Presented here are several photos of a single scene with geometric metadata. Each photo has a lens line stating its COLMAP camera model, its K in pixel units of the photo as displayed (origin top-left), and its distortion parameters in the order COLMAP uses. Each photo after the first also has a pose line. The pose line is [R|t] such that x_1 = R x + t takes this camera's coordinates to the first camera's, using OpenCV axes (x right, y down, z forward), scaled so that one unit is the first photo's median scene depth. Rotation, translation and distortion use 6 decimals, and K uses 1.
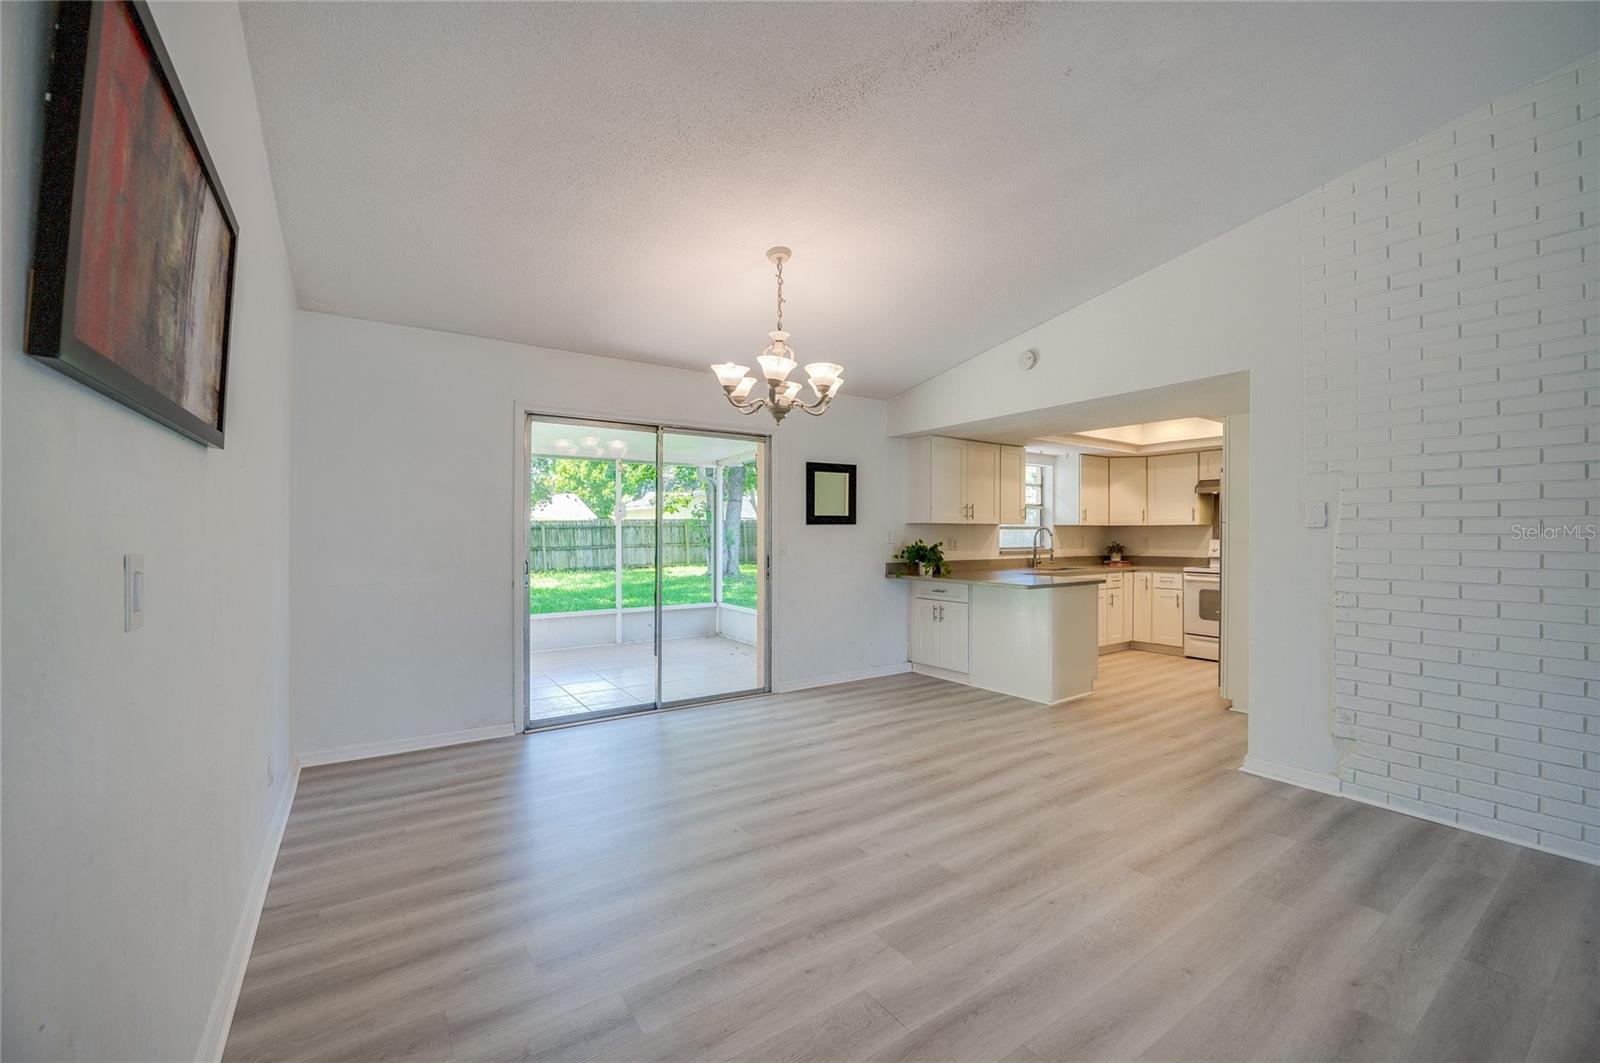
lens RADIAL K [[639.3, 0, 793.6], [0, 639.3, 526.6], [0, 0, 1]] dist [-0.016150, 0.001555]
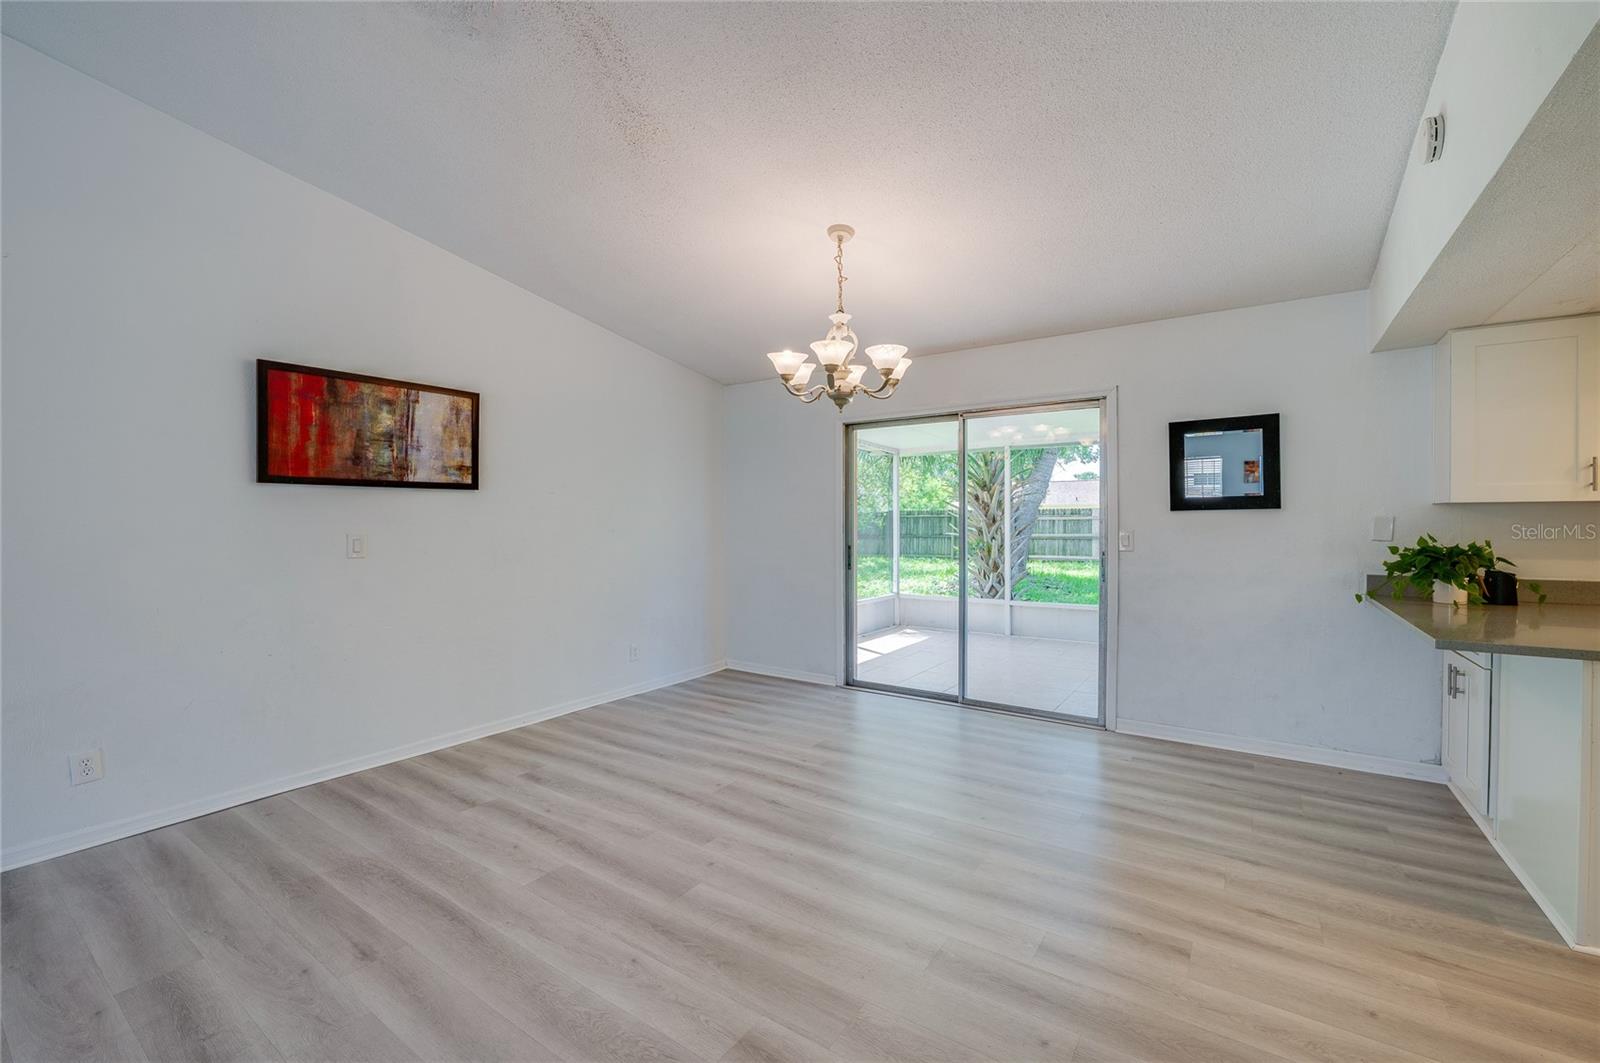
lens RADIAL K [[639.3, 0, 823.8], [0, 639.3, 531.2], [0, 0, 1]] dist [-0.016150, 0.001555]
pose [[0.388214, 0.009892, -0.921516, 0.573257], [0.014143, 0.999761, 0.016690, 0.002383], [0.921461, -0.019513, 0.387981, 0.408385]]
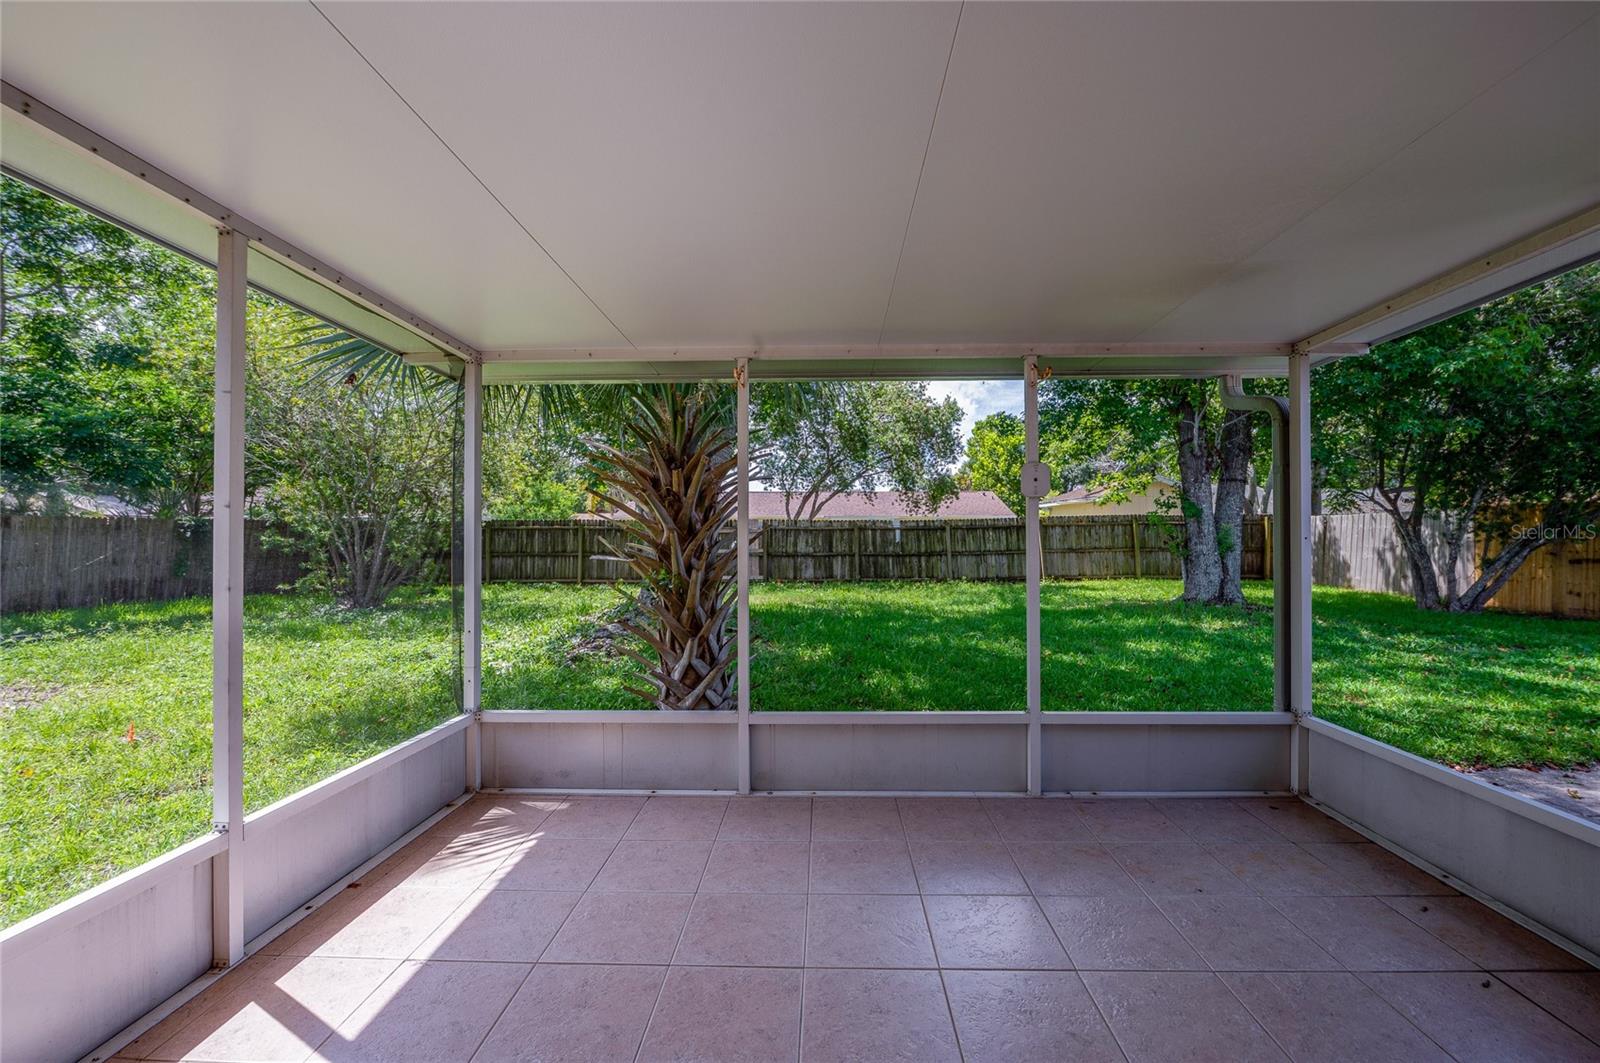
lens RADIAL K [[639.3, 0, 809.1], [0, 639.3, 526.7], [0, 0, 1]] dist [-0.016150, 0.001555]
pose [[0.814199, -0.011892, -0.580464, -0.235572], [0.010756, 0.999928, -0.005398, 0.010466], [0.580486, -0.001848, 0.814268, 0.911605]]
